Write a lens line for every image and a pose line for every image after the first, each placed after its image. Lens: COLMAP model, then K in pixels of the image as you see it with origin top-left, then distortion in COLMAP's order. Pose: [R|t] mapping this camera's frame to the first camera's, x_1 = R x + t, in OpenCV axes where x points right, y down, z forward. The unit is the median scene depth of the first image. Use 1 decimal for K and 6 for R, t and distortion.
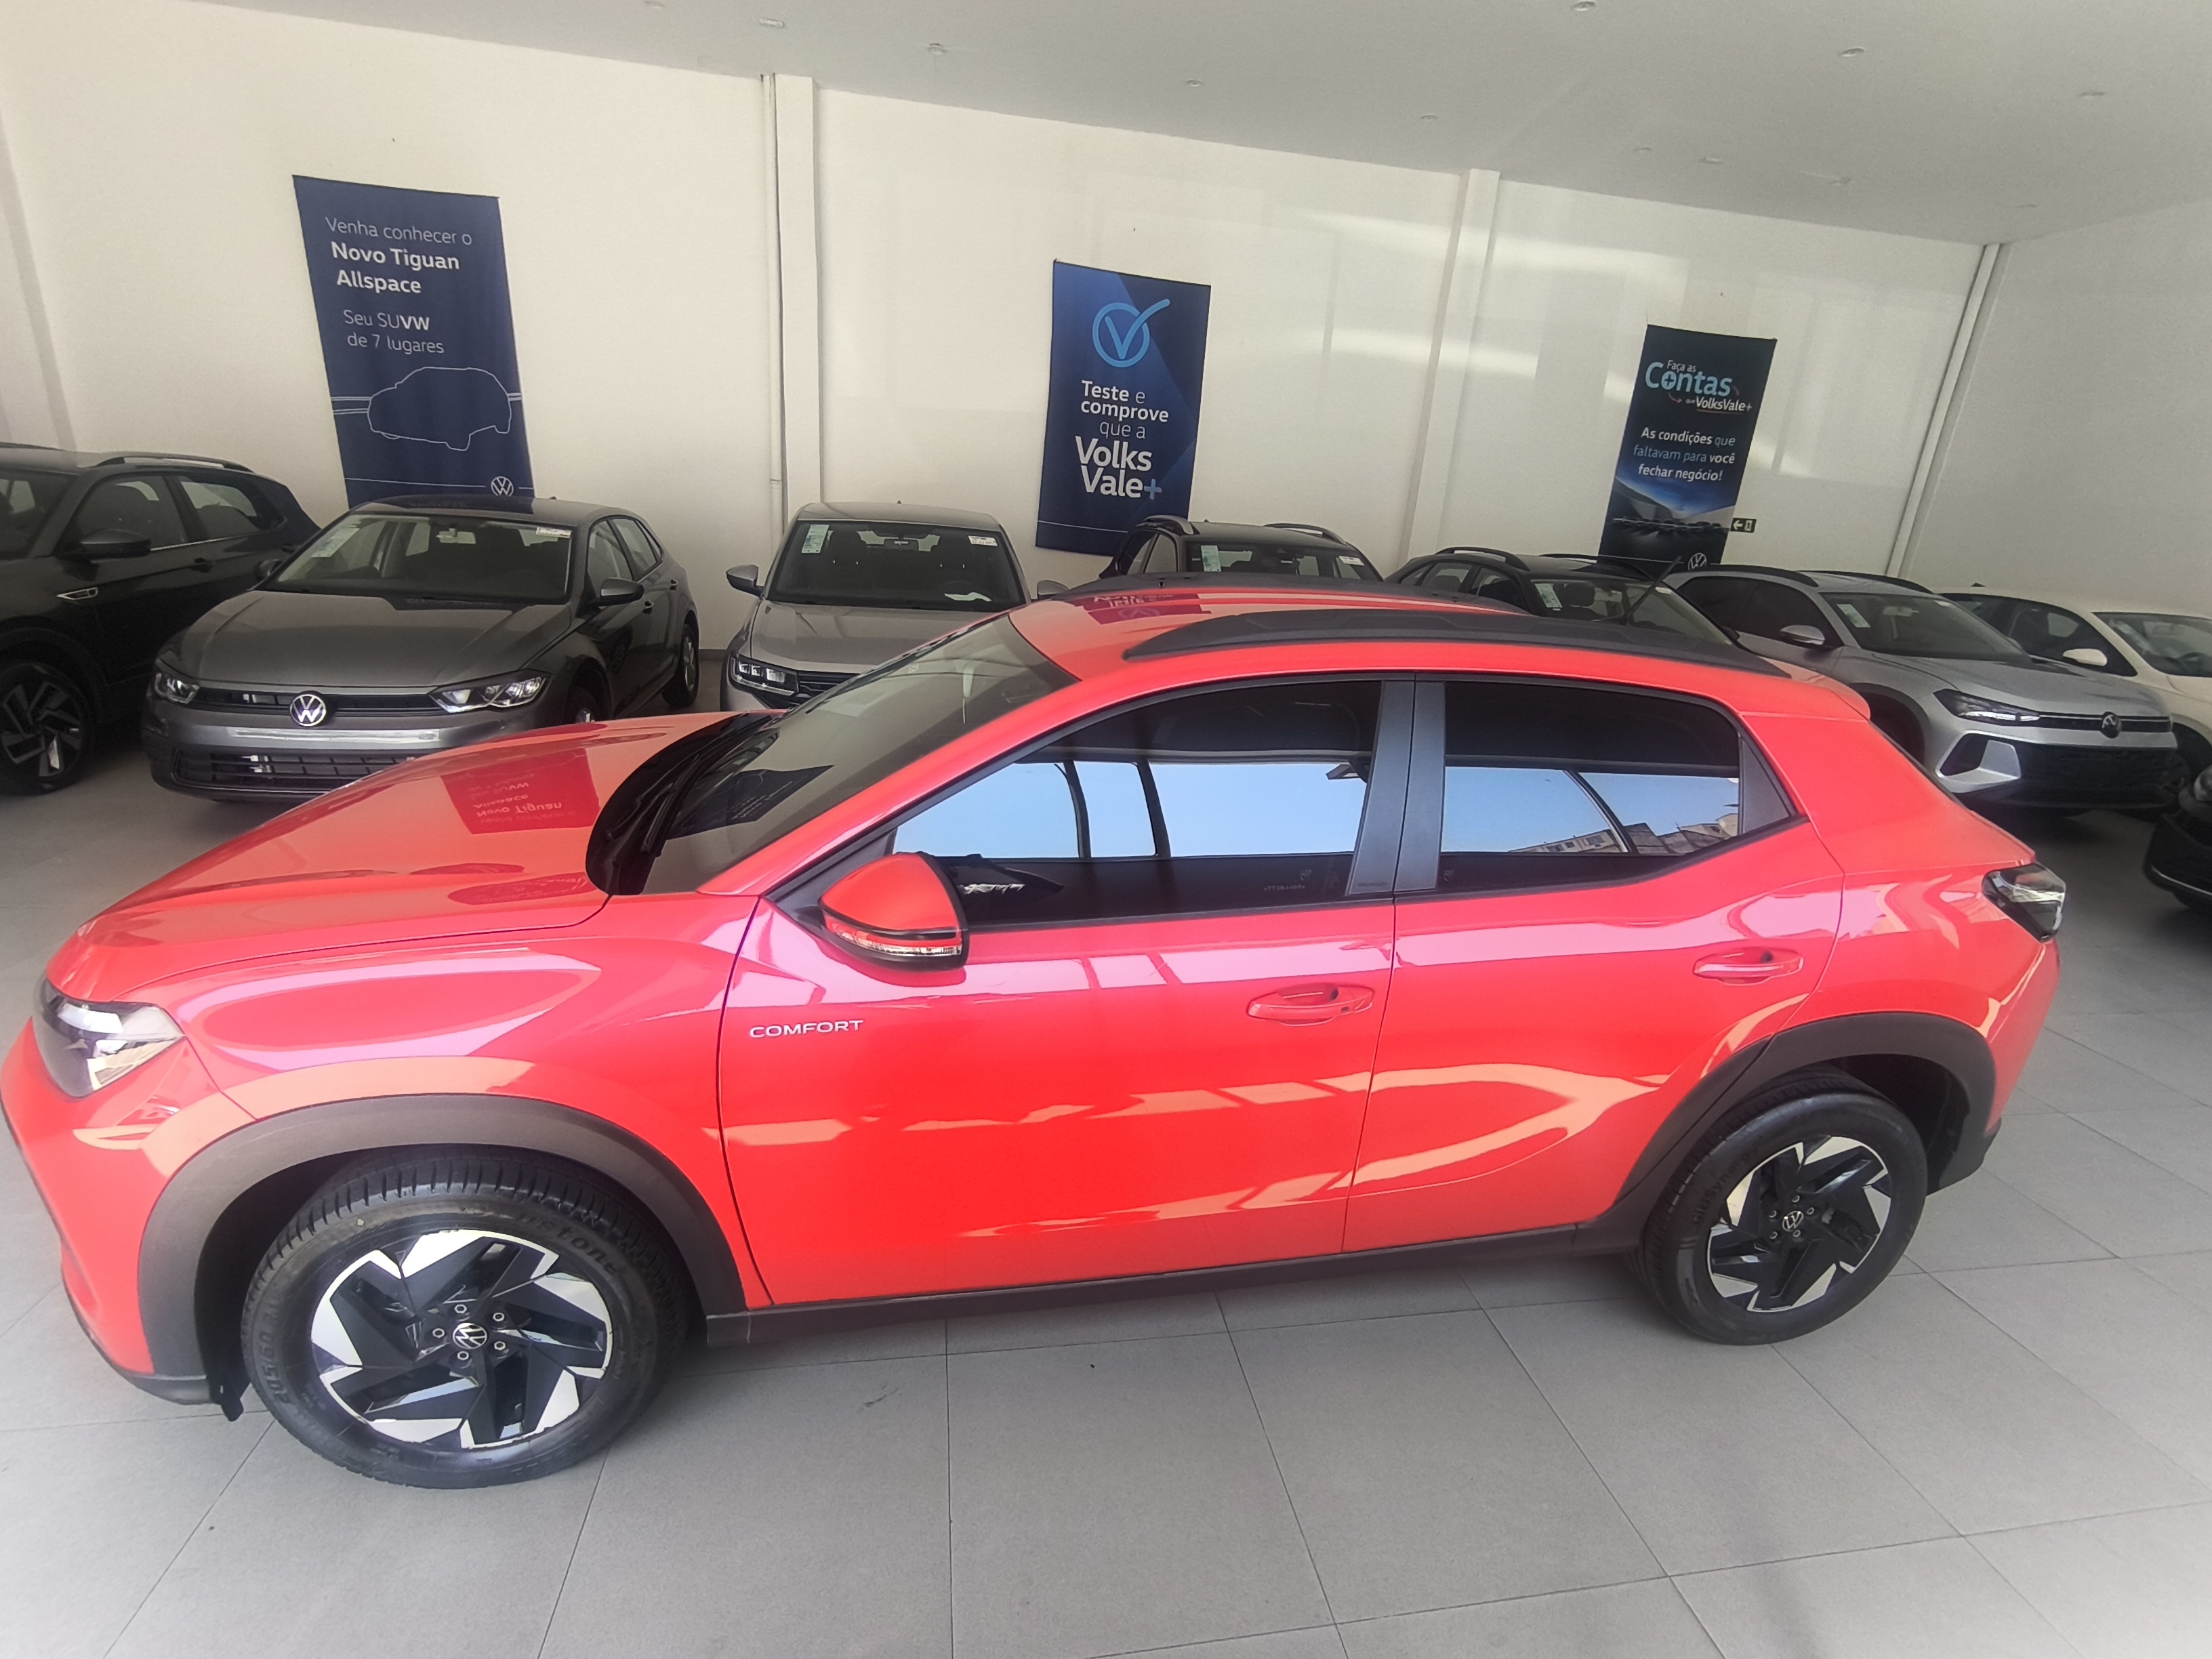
lens RADIAL K [[934.1, 0, 1106.0], [0, 934.1, 829.5], [0, 0, 1]] dist [0.030261, -0.031784]
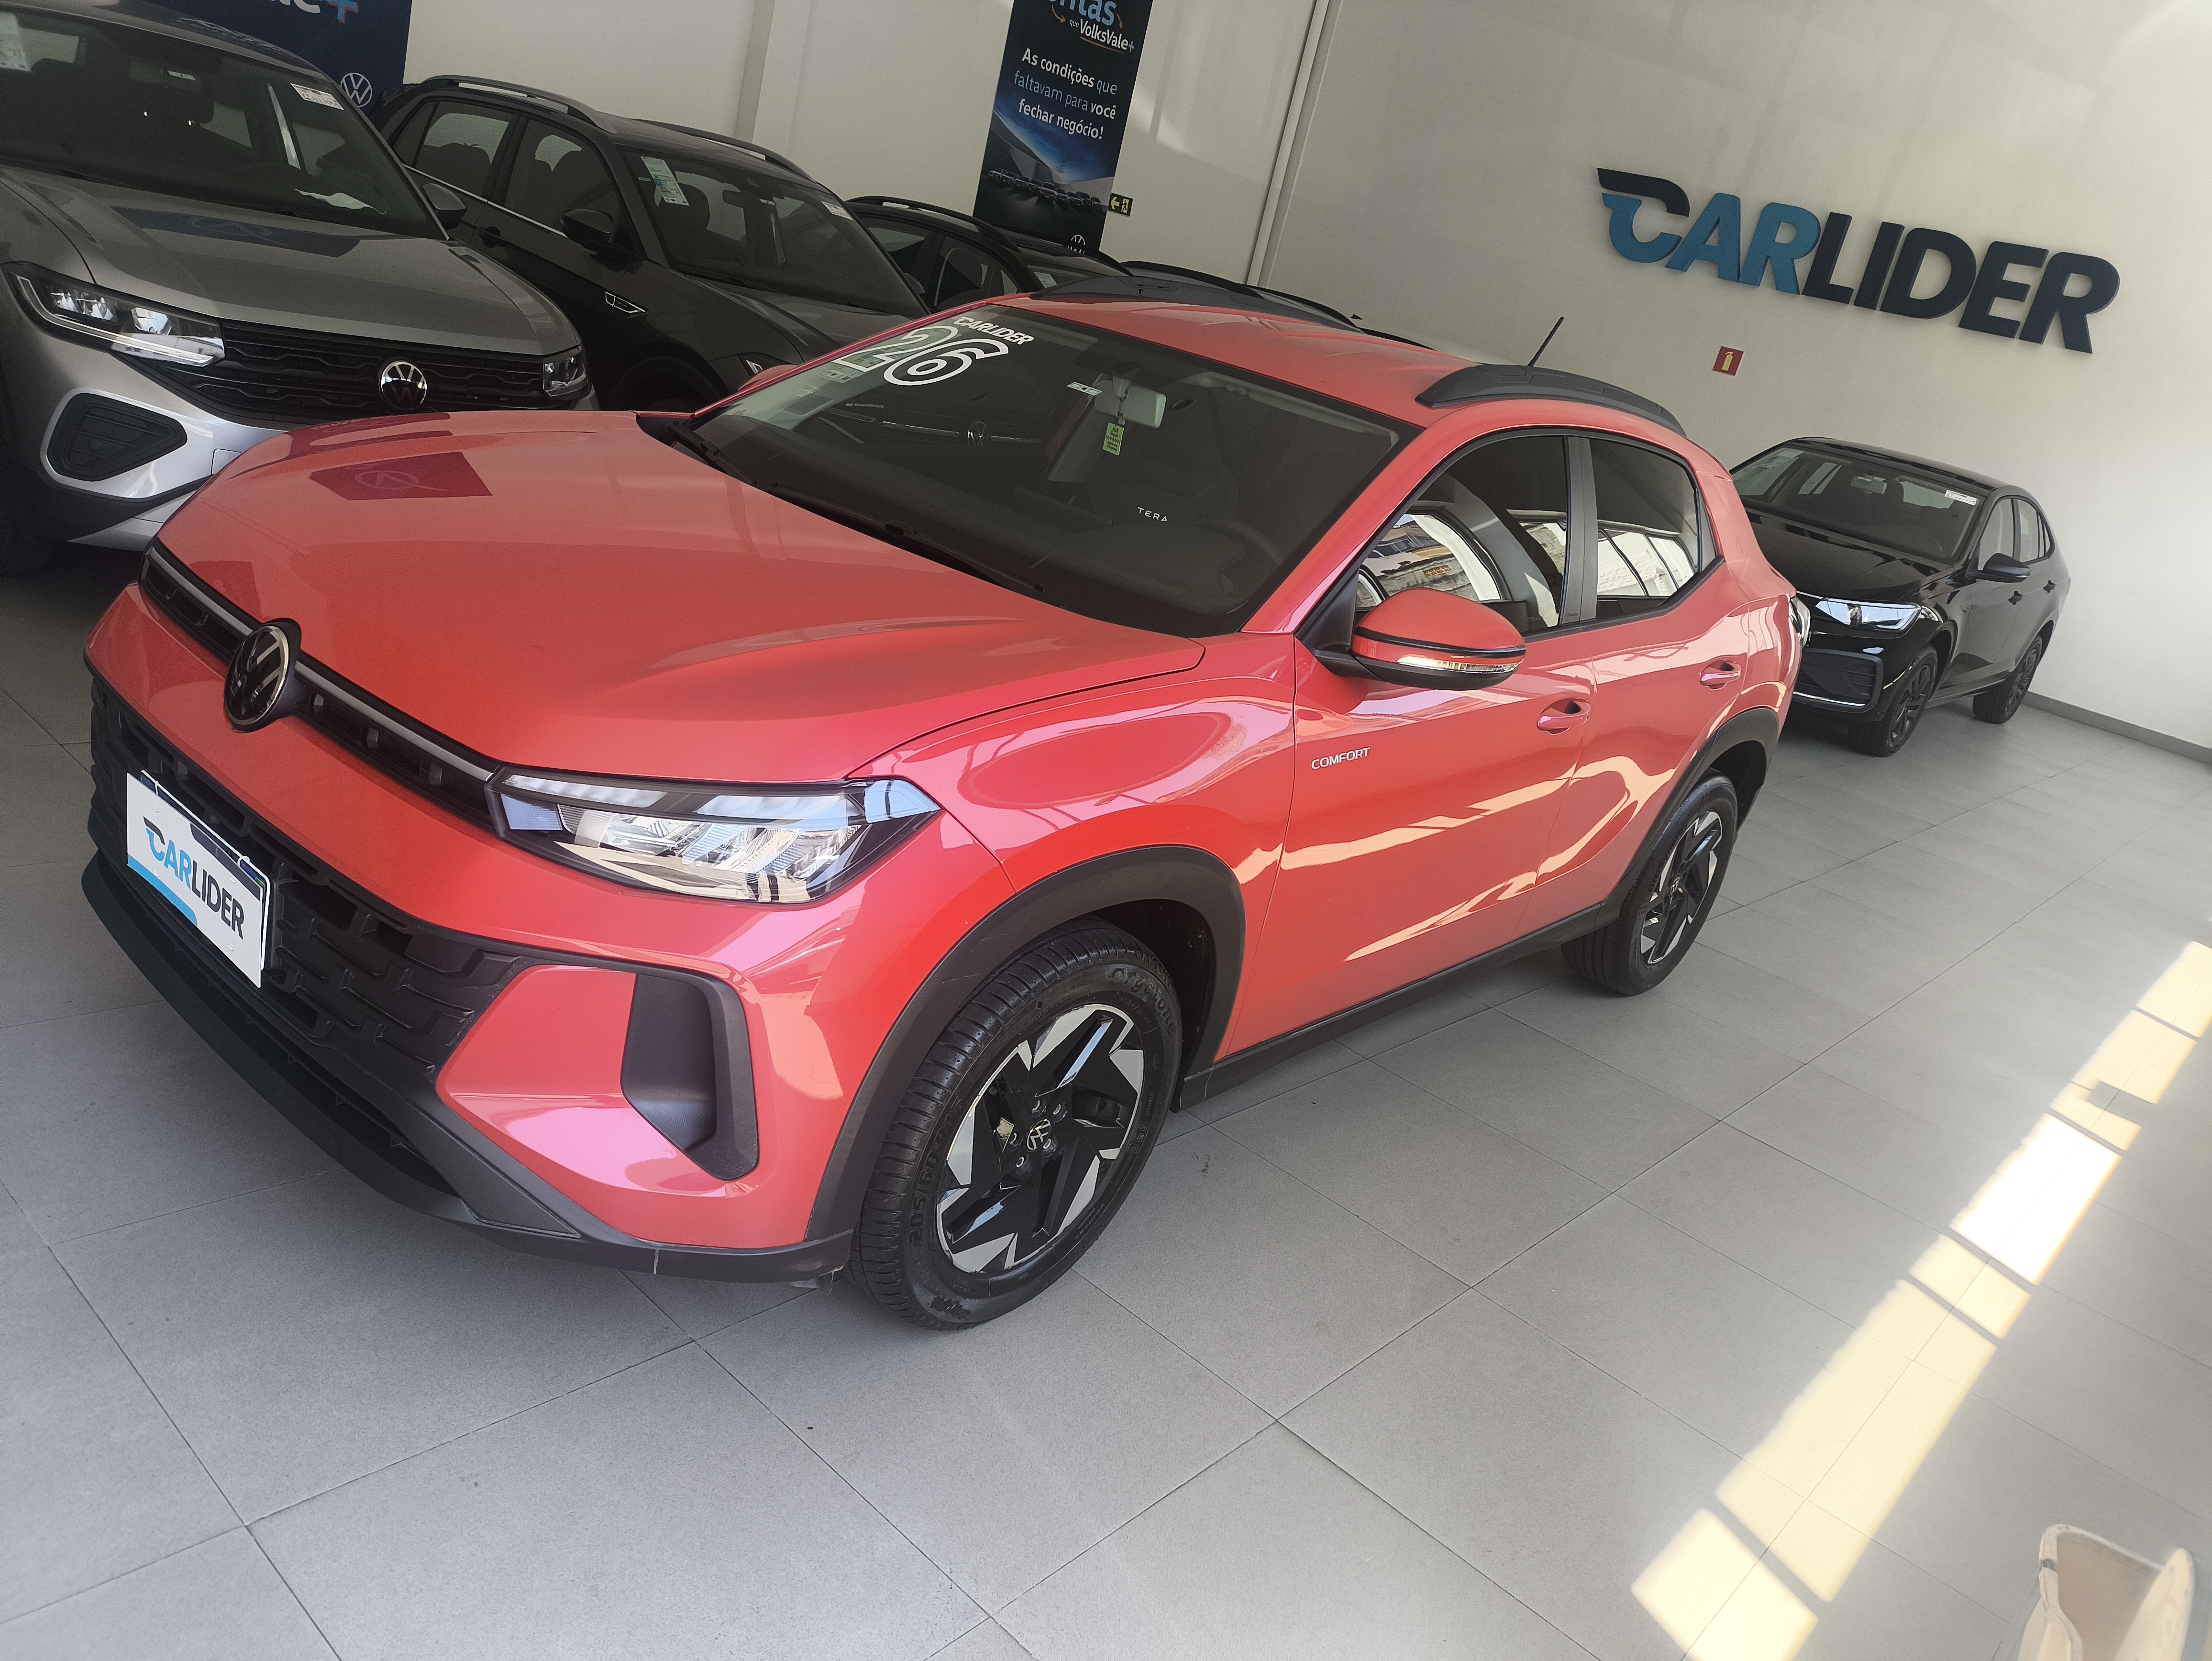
lens RADIAL K [[1620.8, 0, 1115.9], [0, 1620.8, 779.1], [0, 0, 1]] dist [0.048079, -0.082847]
pose [[0.758181, -0.085603, 0.646401, -0.232363], [0.024173, 0.994353, 0.103329, 0.005212], [-0.651596, -0.062717, 0.755969, -0.031532]]
